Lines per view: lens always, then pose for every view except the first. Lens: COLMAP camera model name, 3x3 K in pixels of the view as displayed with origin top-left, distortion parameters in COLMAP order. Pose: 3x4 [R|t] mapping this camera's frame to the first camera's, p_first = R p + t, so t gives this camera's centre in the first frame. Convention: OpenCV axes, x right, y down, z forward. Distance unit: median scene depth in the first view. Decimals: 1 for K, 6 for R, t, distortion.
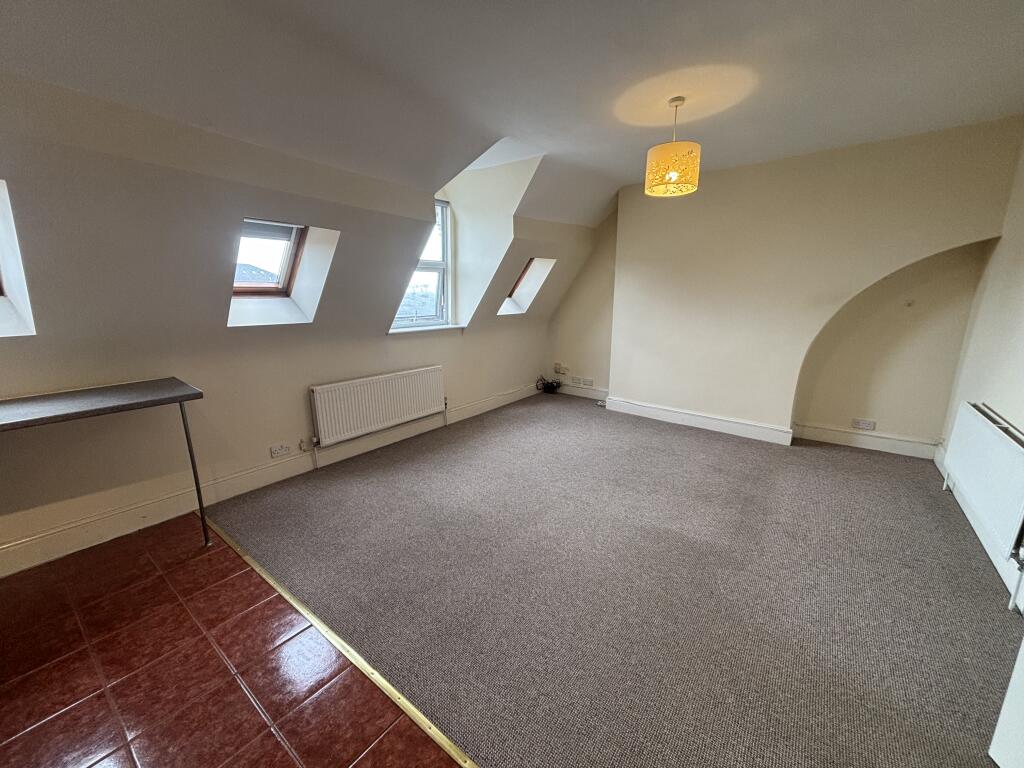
lens RADIAL K [[410.2, 0, 512.7], [0, 410.2, 386.4], [0, 0, 1]] dist [-0.000884, -0.004534]
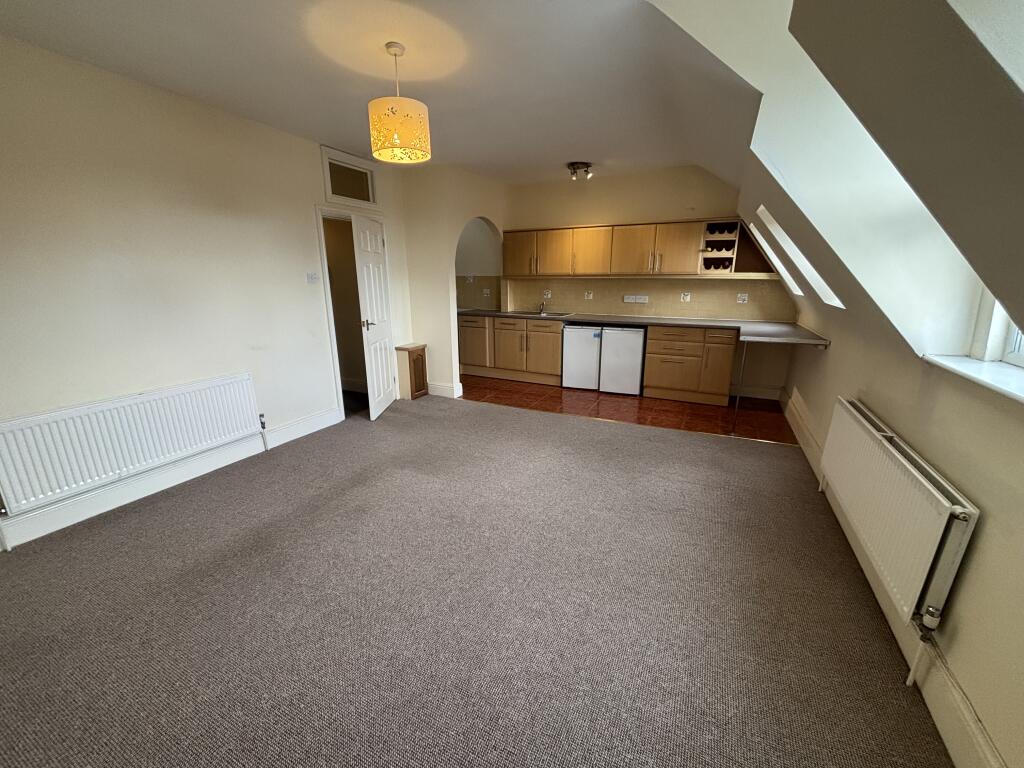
lens RADIAL K [[410.2, 0, 512.7], [0, 410.2, 386.4], [0, 0, 1]] dist [-0.000884, -0.004534]
pose [[-0.984114, 0.052541, -0.169582, 0.188639], [-0.031340, 0.888789, 0.457243, -0.260162], [0.174747, 0.455294, -0.873024, 1.179696]]
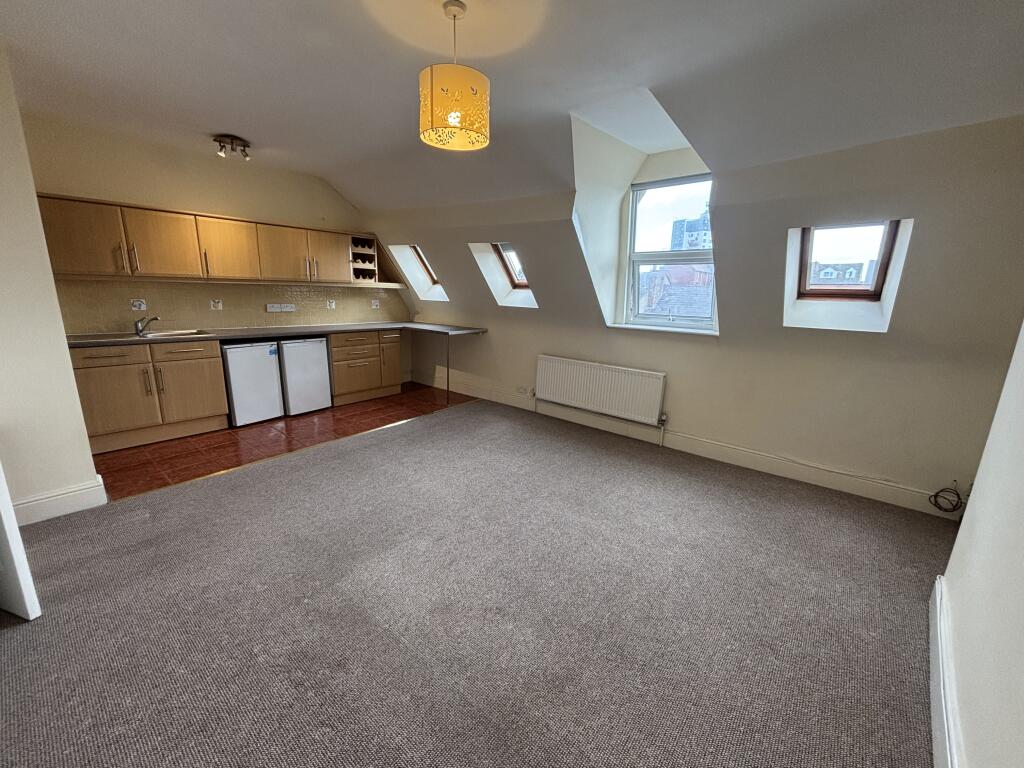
lens RADIAL K [[410.2, 0, 512.7], [0, 410.2, 386.4], [0, 0, 1]] dist [-0.000884, -0.004534]
pose [[-0.041380, 0.230535, -0.972184, 0.688176], [-0.242666, 0.941564, 0.233603, -0.151778], [0.969227, 0.245583, 0.016981, 0.690978]]
